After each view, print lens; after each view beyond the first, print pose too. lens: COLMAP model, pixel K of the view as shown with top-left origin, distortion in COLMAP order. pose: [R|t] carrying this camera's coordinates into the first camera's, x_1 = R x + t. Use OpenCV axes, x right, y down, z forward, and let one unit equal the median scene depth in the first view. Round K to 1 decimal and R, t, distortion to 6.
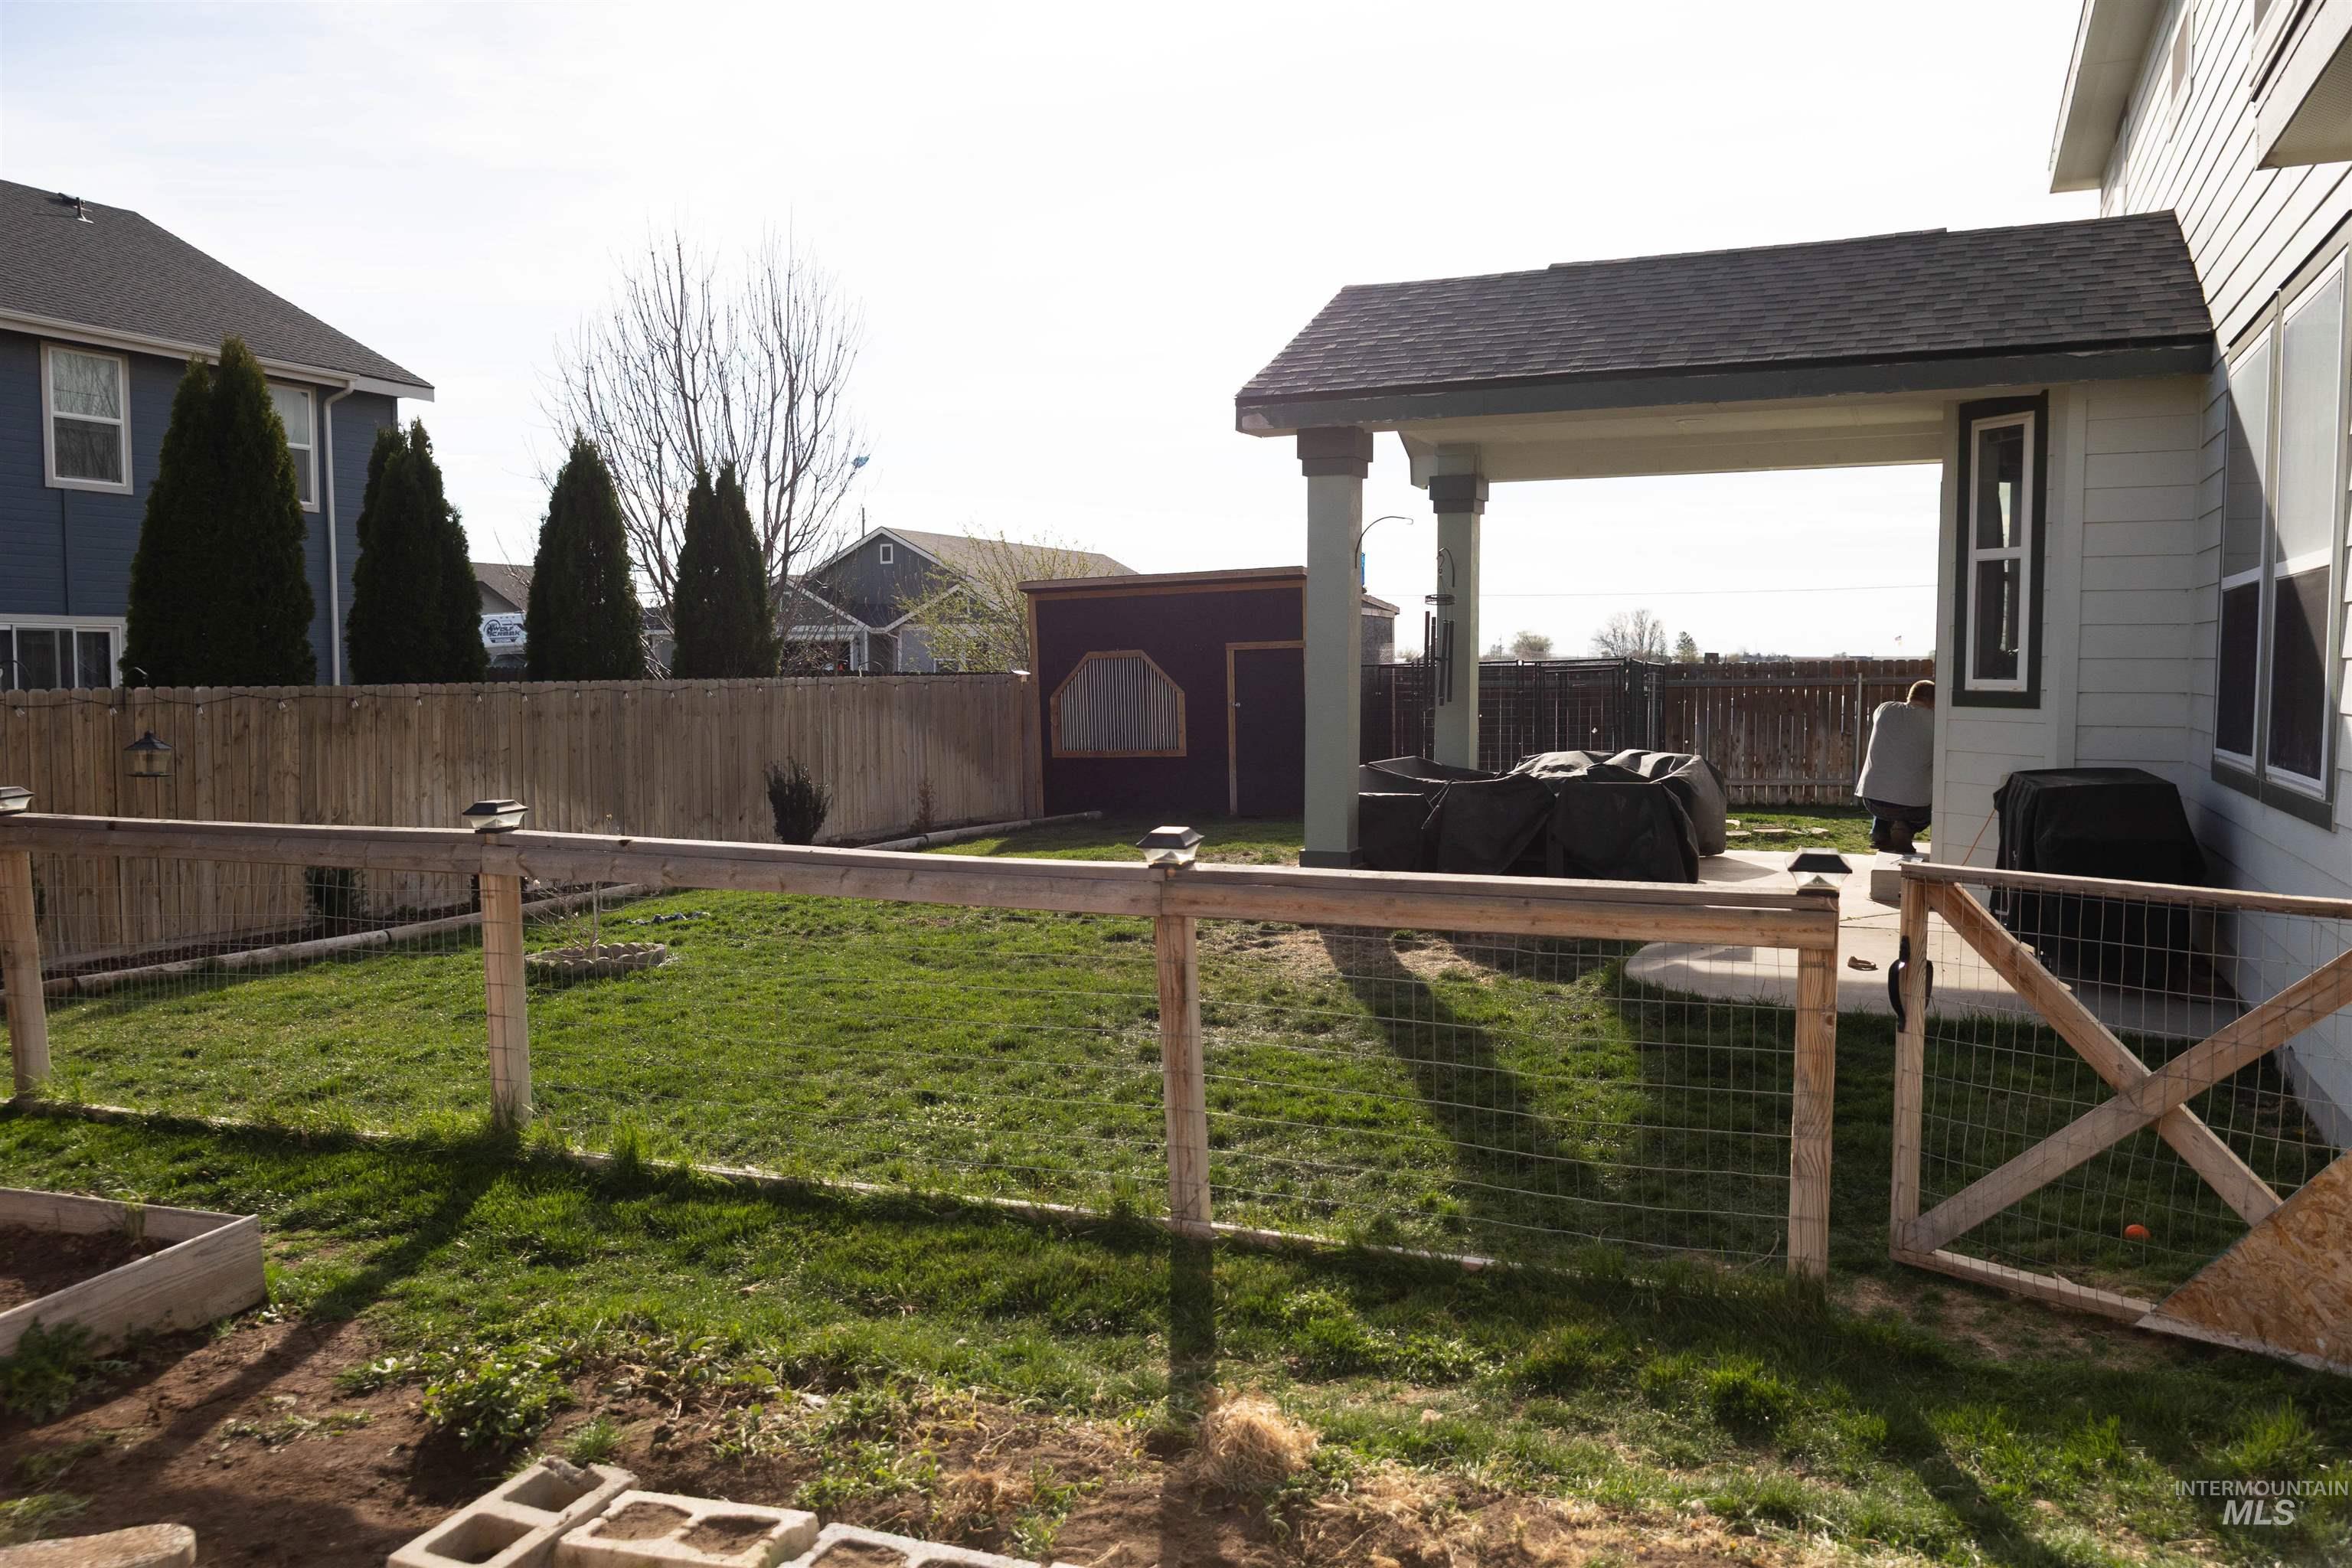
lens RADIAL K [[1809.0, 0, 1180.7], [0, 1809.0, 794.7], [0, 0, 1]] dist [-0.020279, 0.025543]
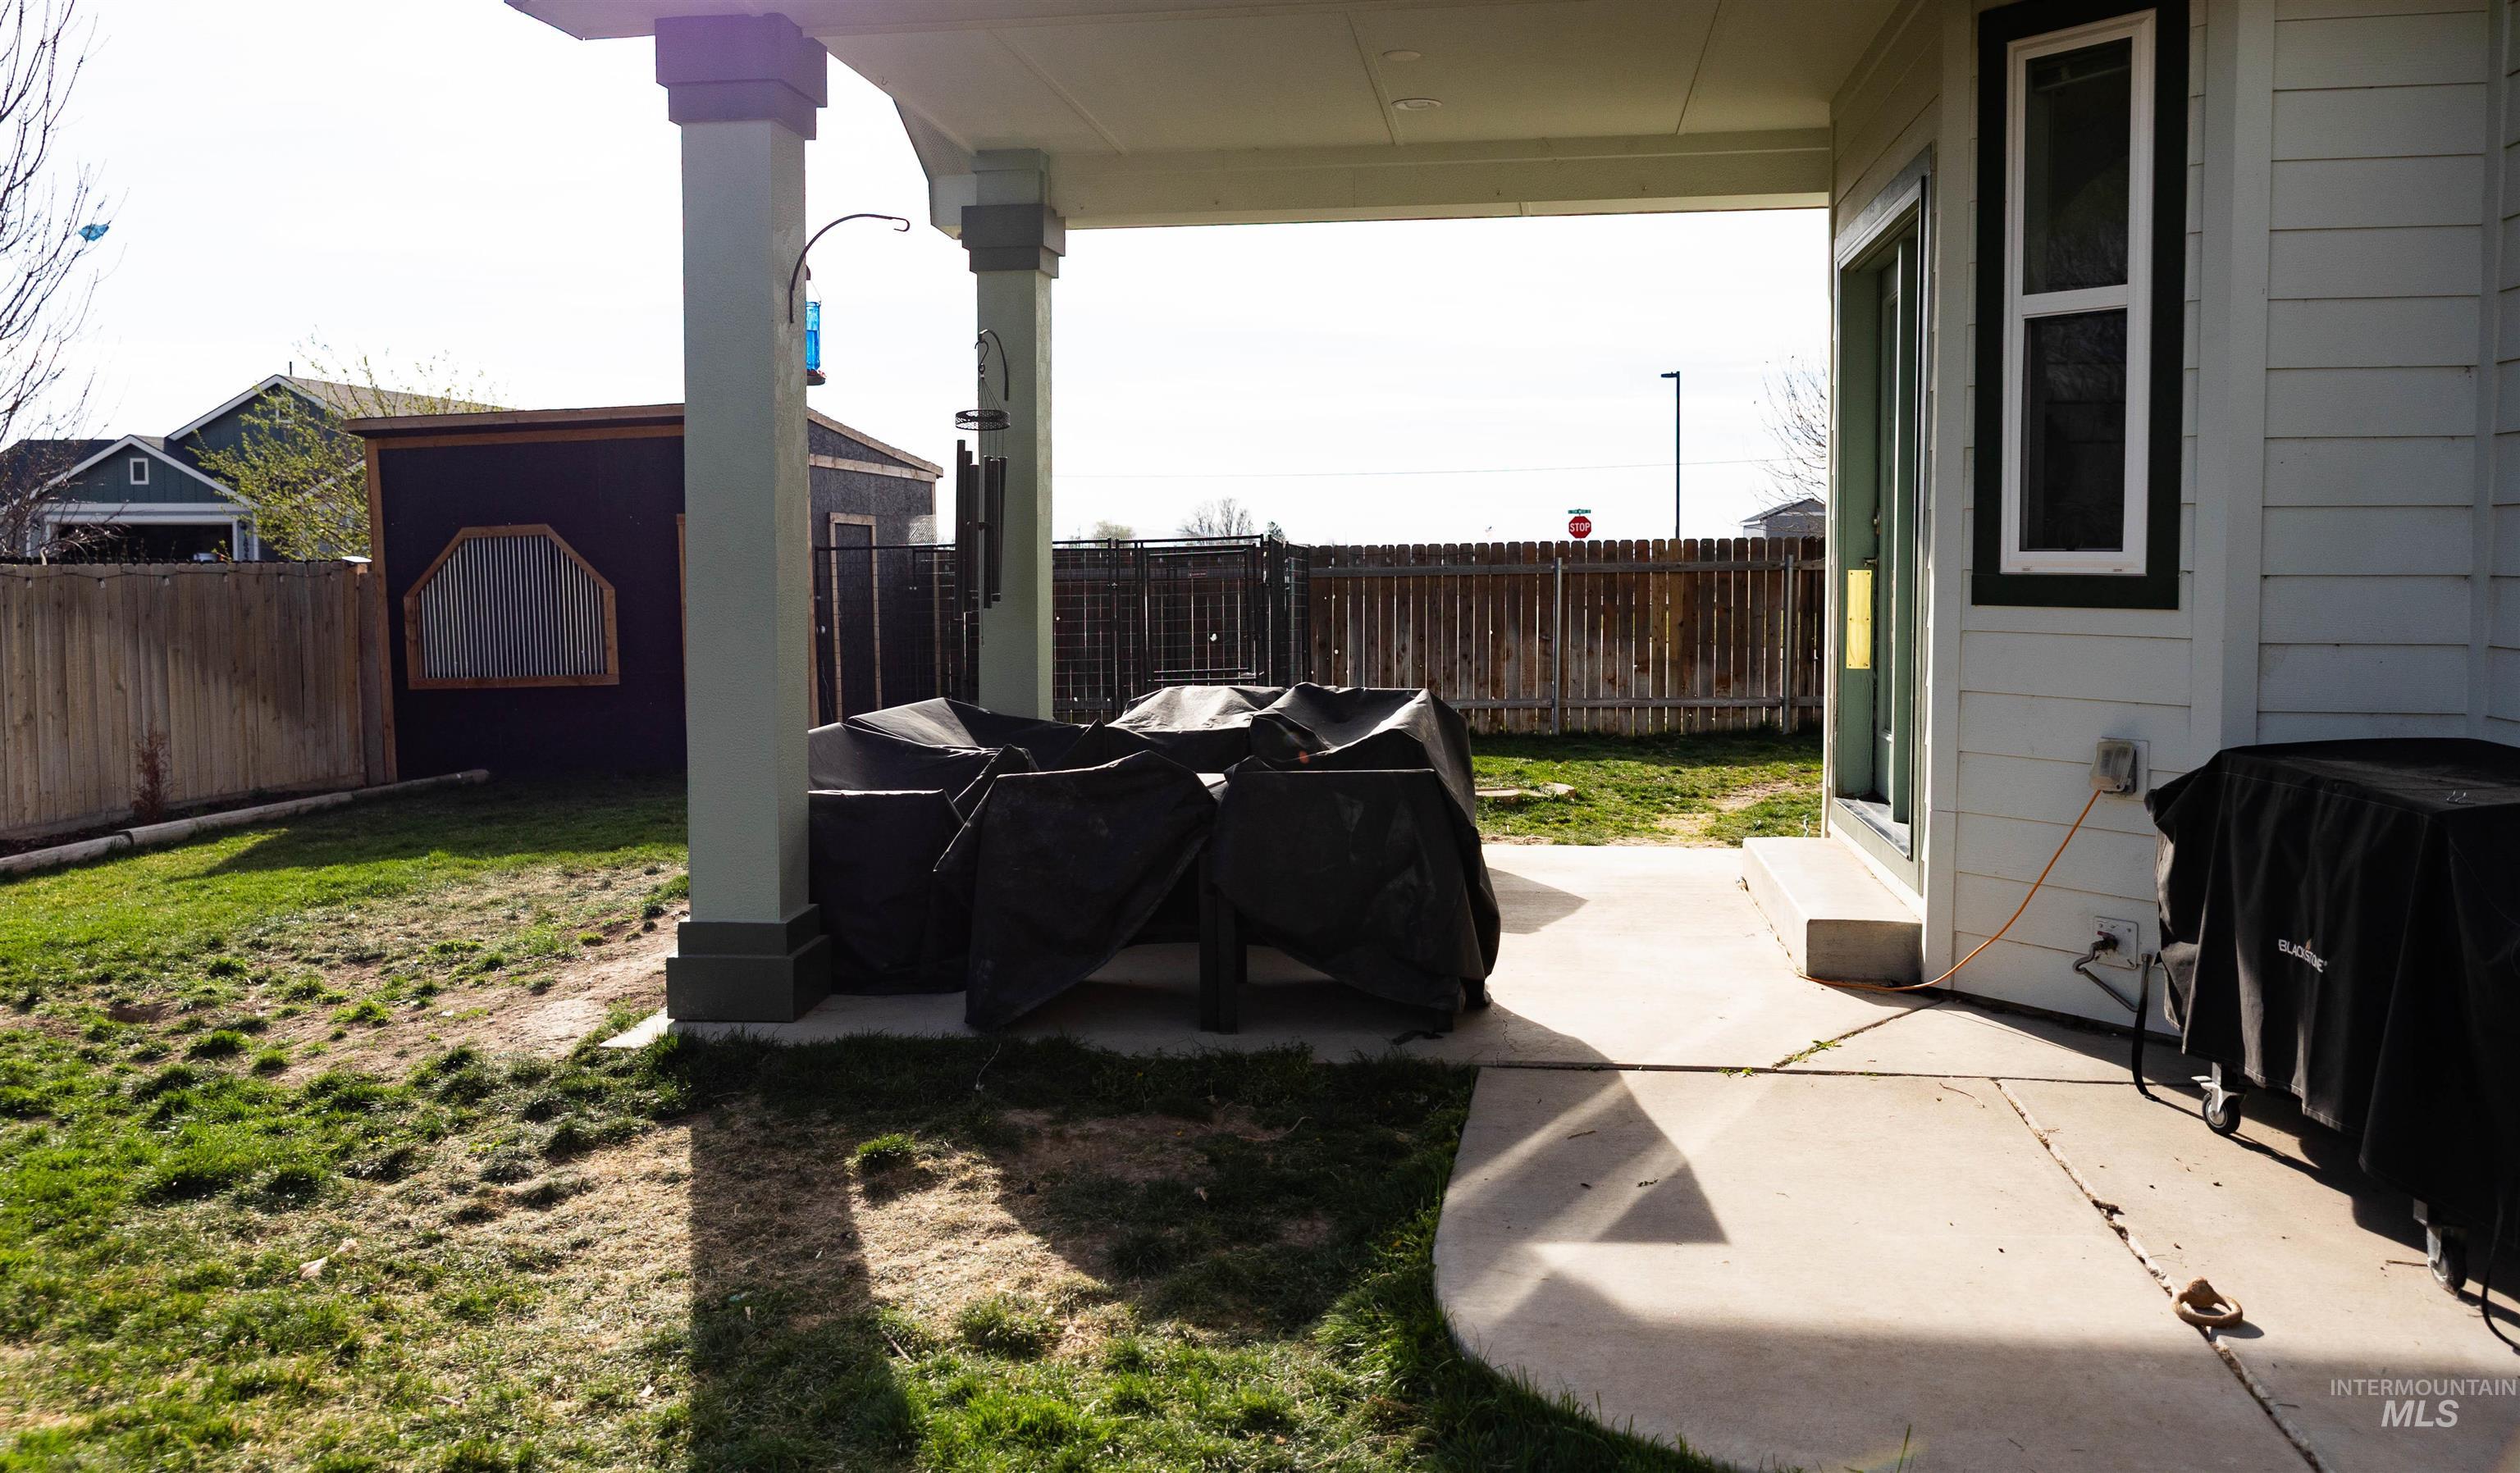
lens RADIAL K [[1981.3, 0, 1258.5], [0, 1981.3, 637.3], [0, 0, 1]] dist [-0.013575, 0.010984]
pose [[0.965144, -0.011574, 0.261463, 0.060730], [0.019865, 0.999379, -0.029088, -0.019534], [-0.260965, 0.033268, 0.964775, 0.362256]]
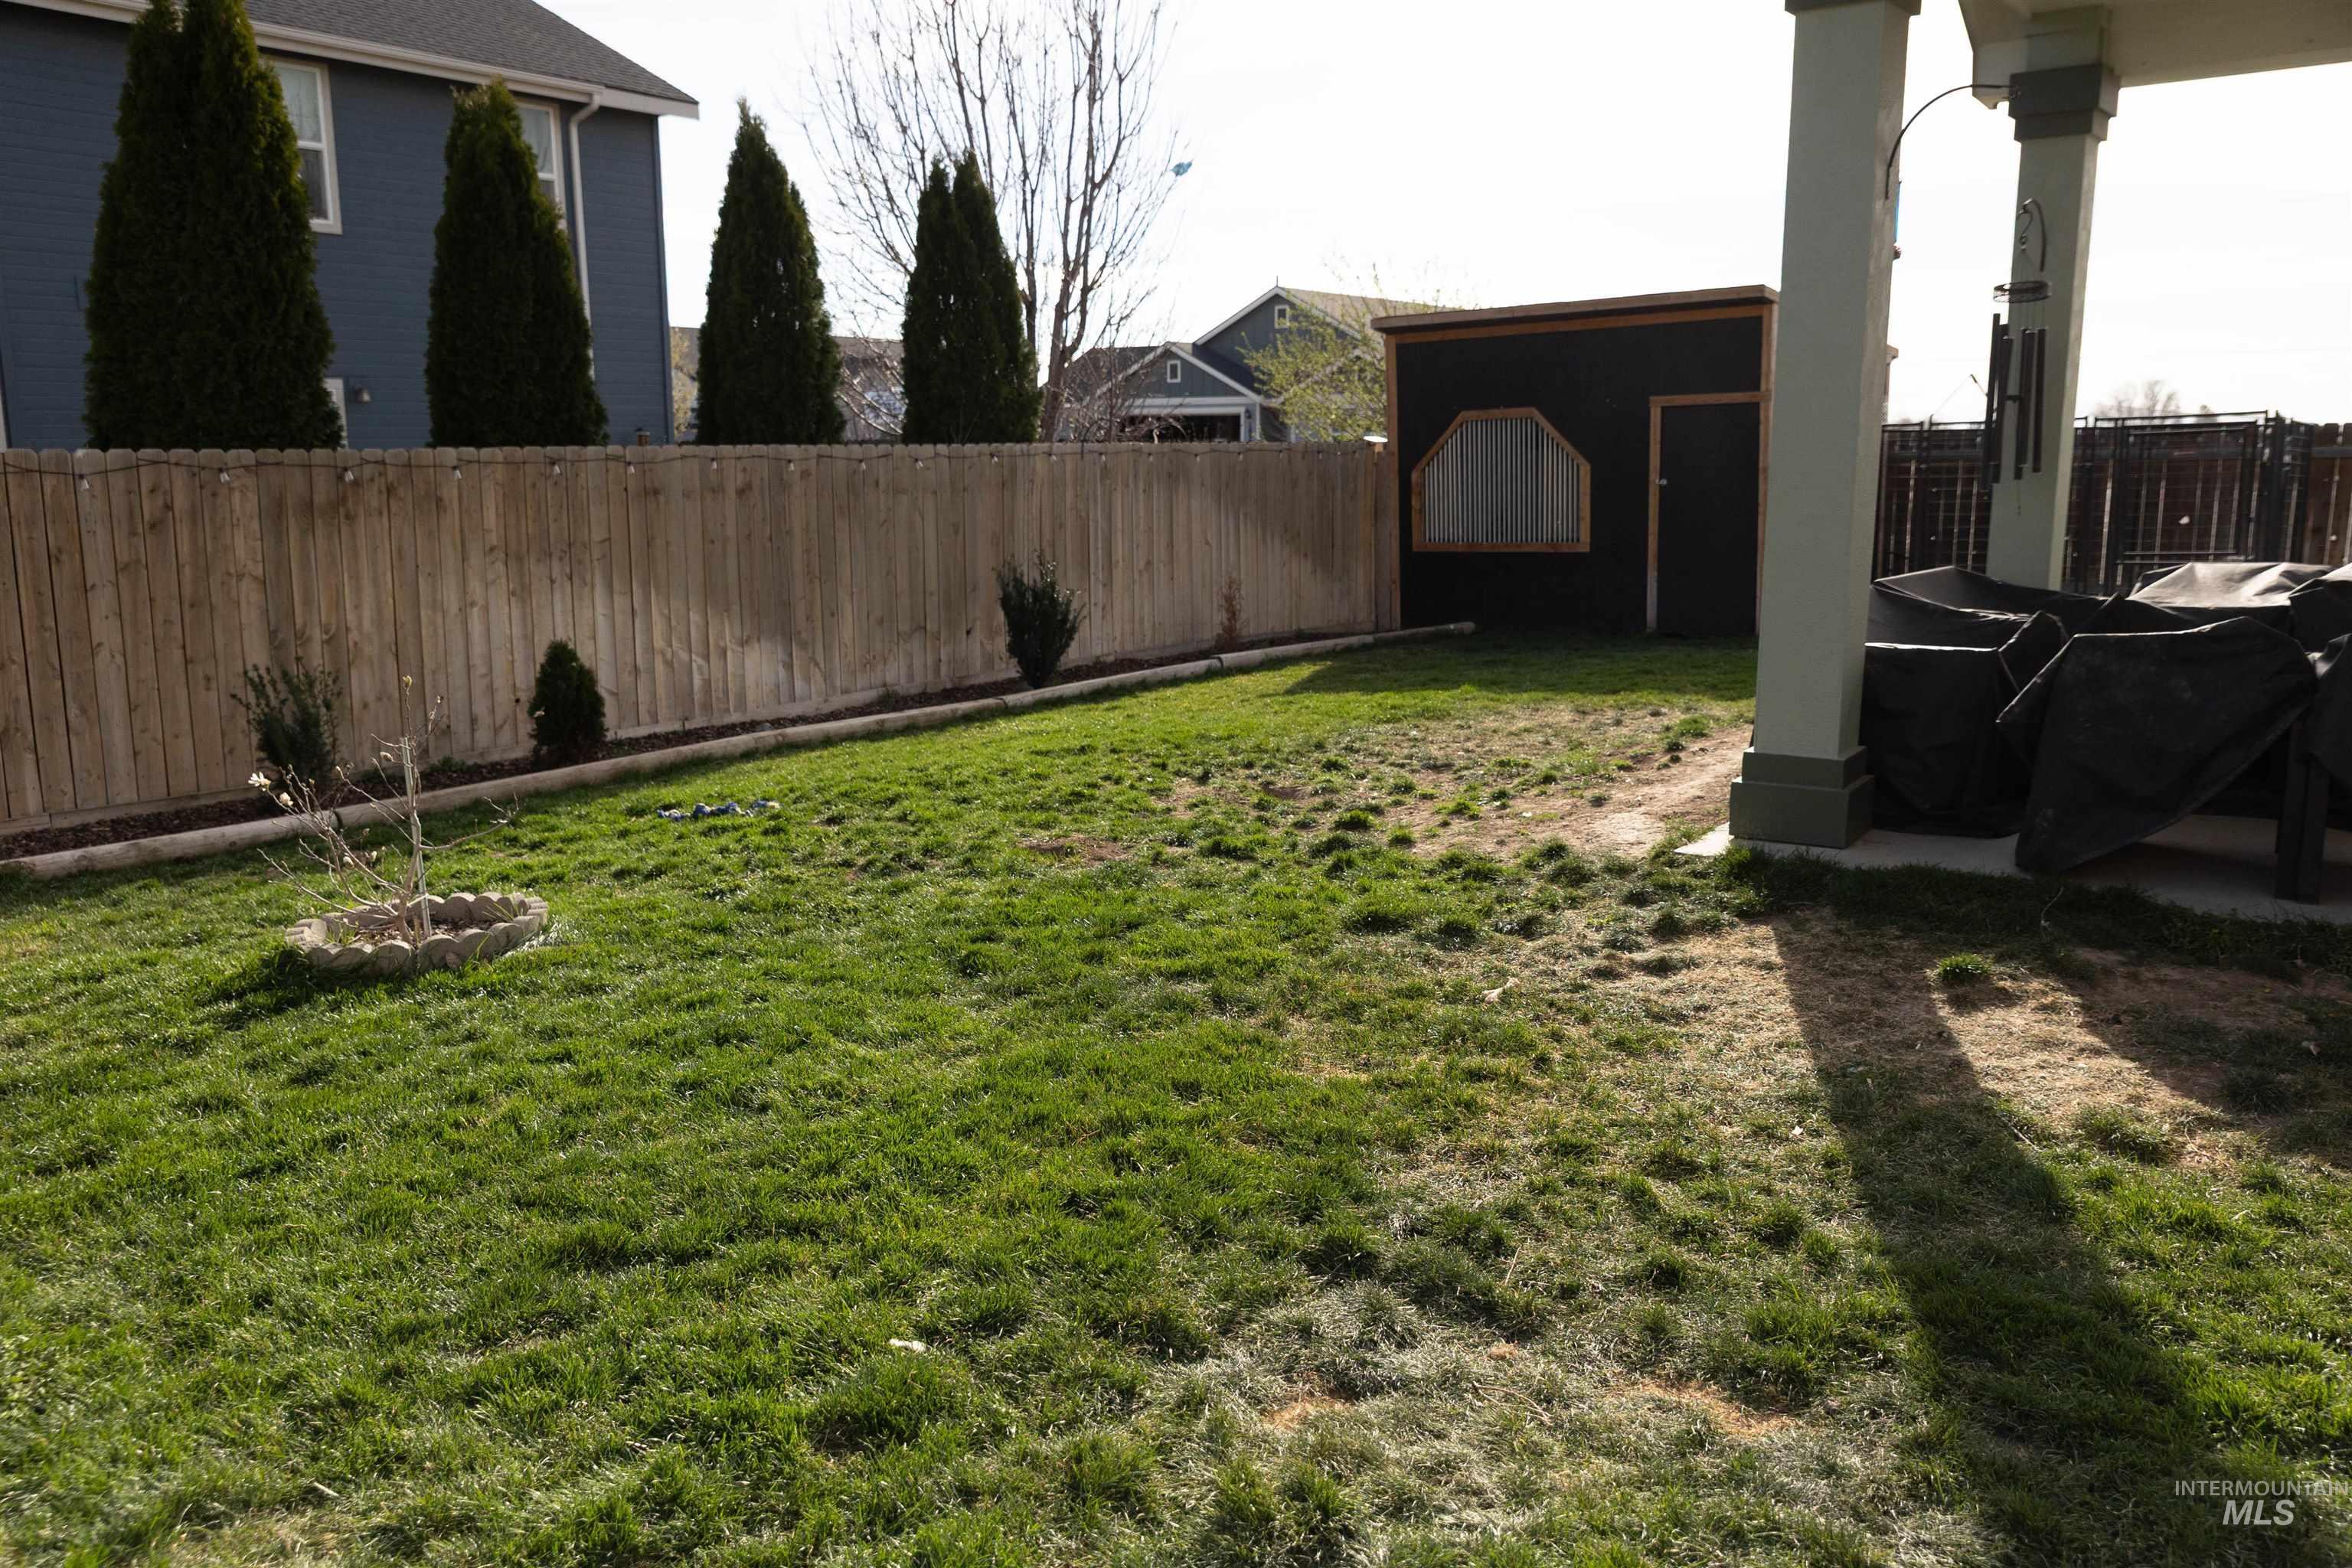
lens RADIAL K [[1809.0, 0, 1178.1], [0, 1809.0, 777.1], [0, 0, 1]] dist [-0.020279, 0.025543]
pose [[0.972146, 0.038627, -0.231172, 0.021371], [-0.013043, 0.993713, 0.111191, -0.014574], [0.234013, -0.105079, 0.966538, 0.349649]]
